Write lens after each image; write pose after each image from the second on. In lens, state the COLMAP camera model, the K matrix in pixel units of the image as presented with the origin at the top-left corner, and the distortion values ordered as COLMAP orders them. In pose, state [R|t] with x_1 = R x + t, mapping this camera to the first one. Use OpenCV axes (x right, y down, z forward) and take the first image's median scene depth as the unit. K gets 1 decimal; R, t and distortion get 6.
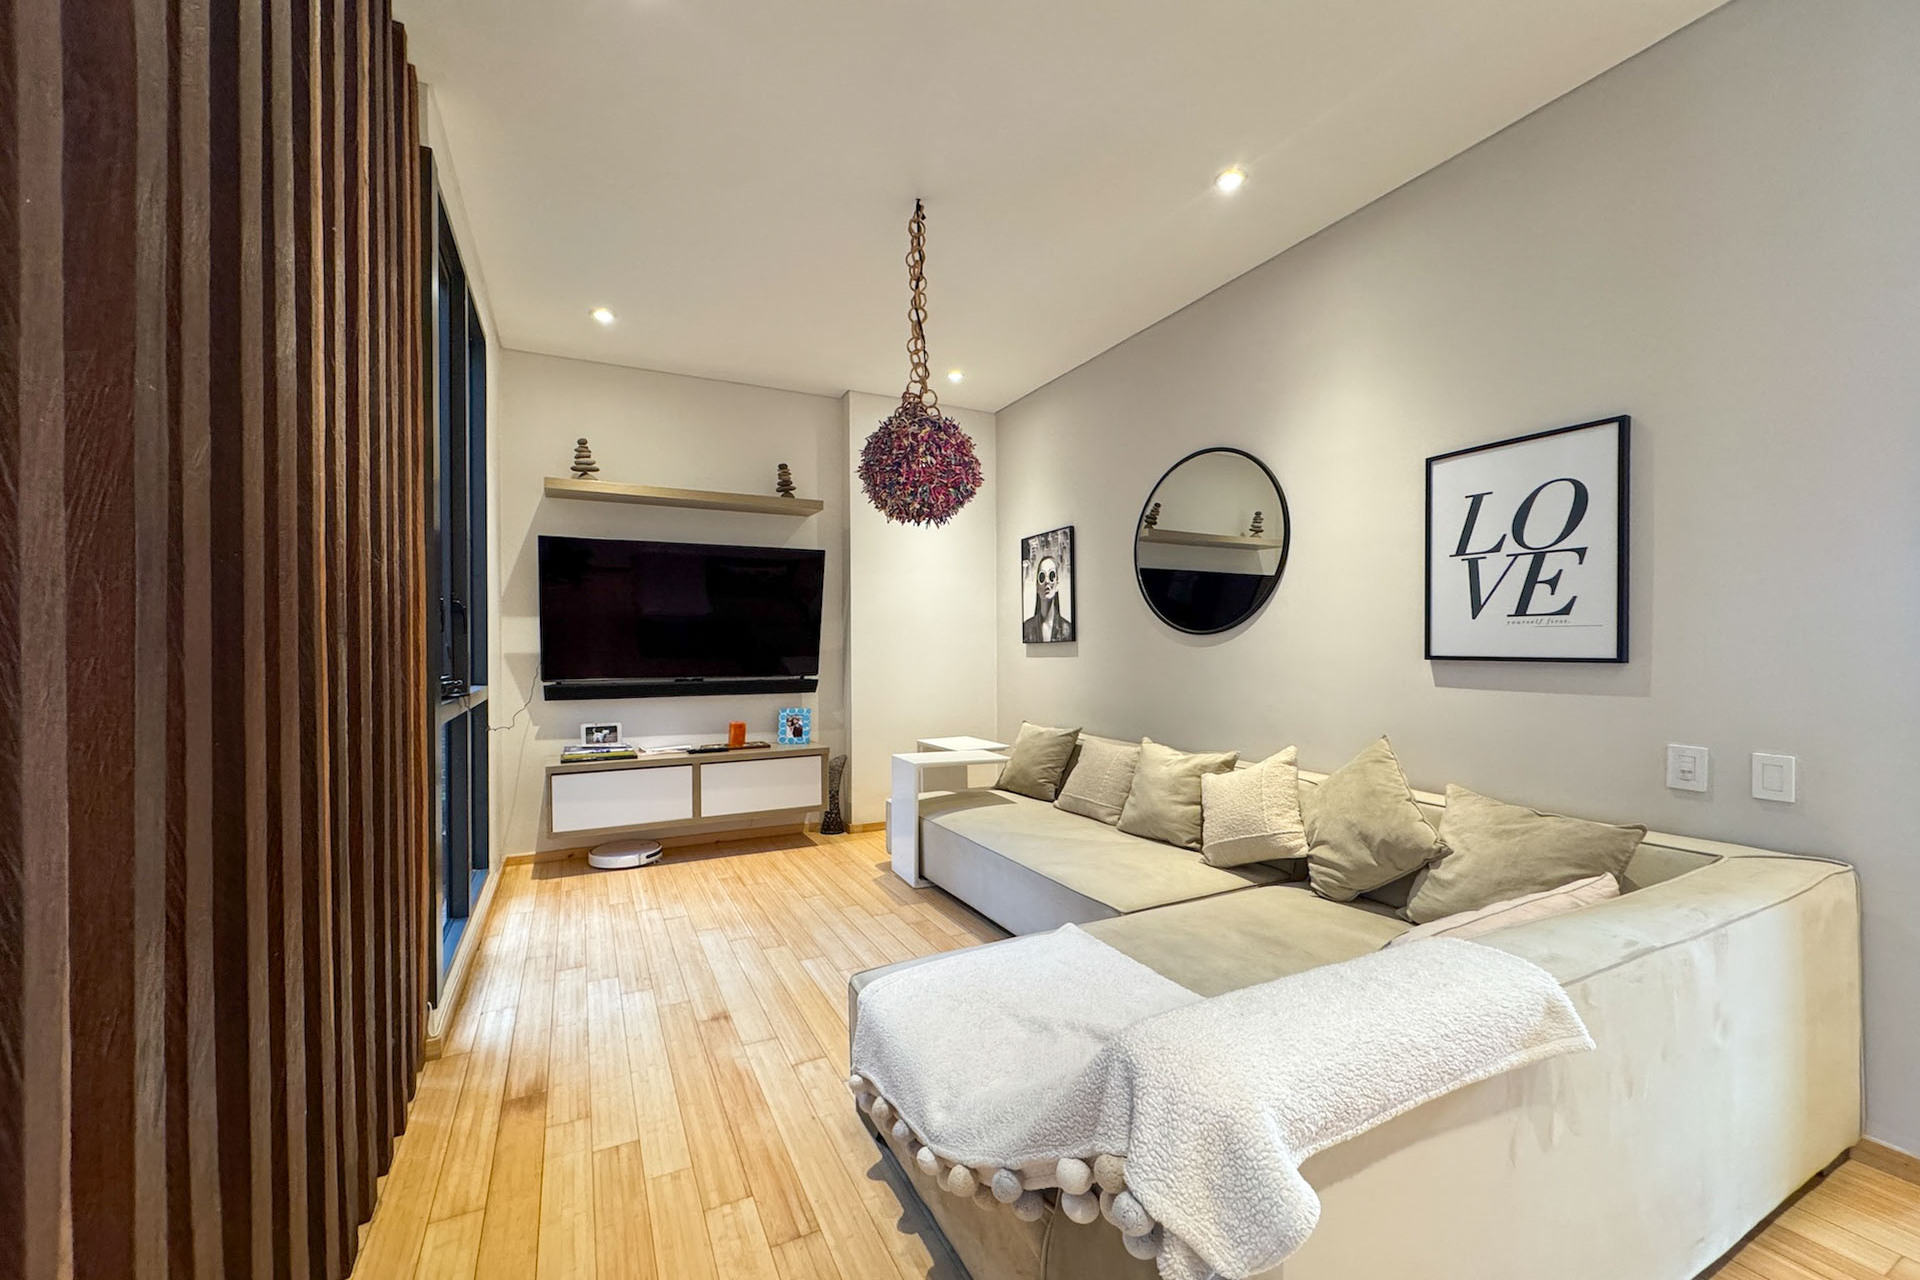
lens RADIAL K [[770.9, 0, 962.1], [0, 770.9, 641.0], [0, 0, 1]] dist [-0.001498, -0.000434]
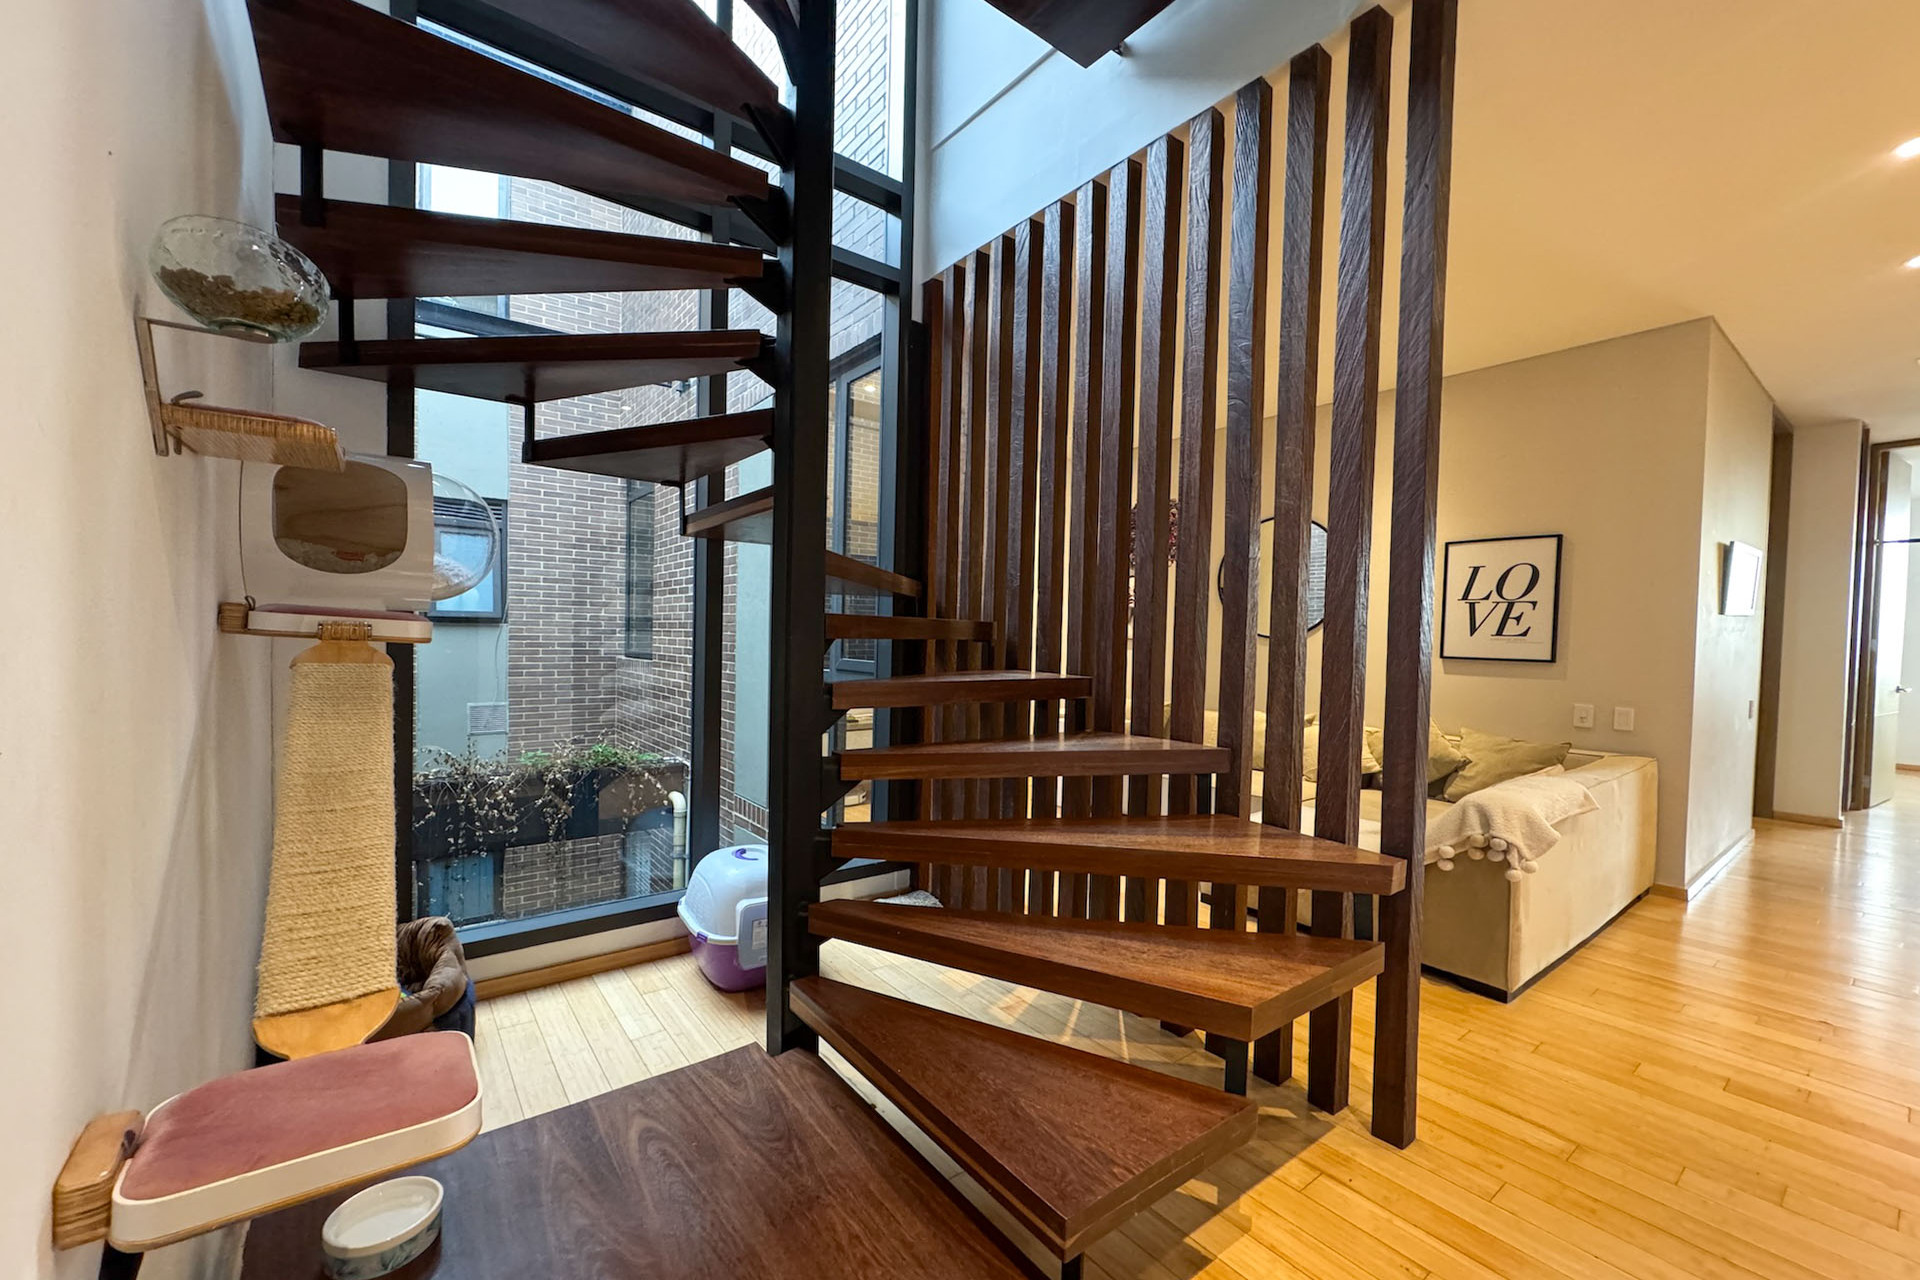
lens RADIAL K [[770.9, 0, 960.9], [0, 770.9, 649.6], [0, 0, 1]] dist [-0.001498, -0.000434]
pose [[0.981607, 0.018036, 0.190058, -0.919965], [-0.023602, 0.999355, 0.027060, -0.020160], [-0.189447, -0.031048, 0.981400, -0.581492]]
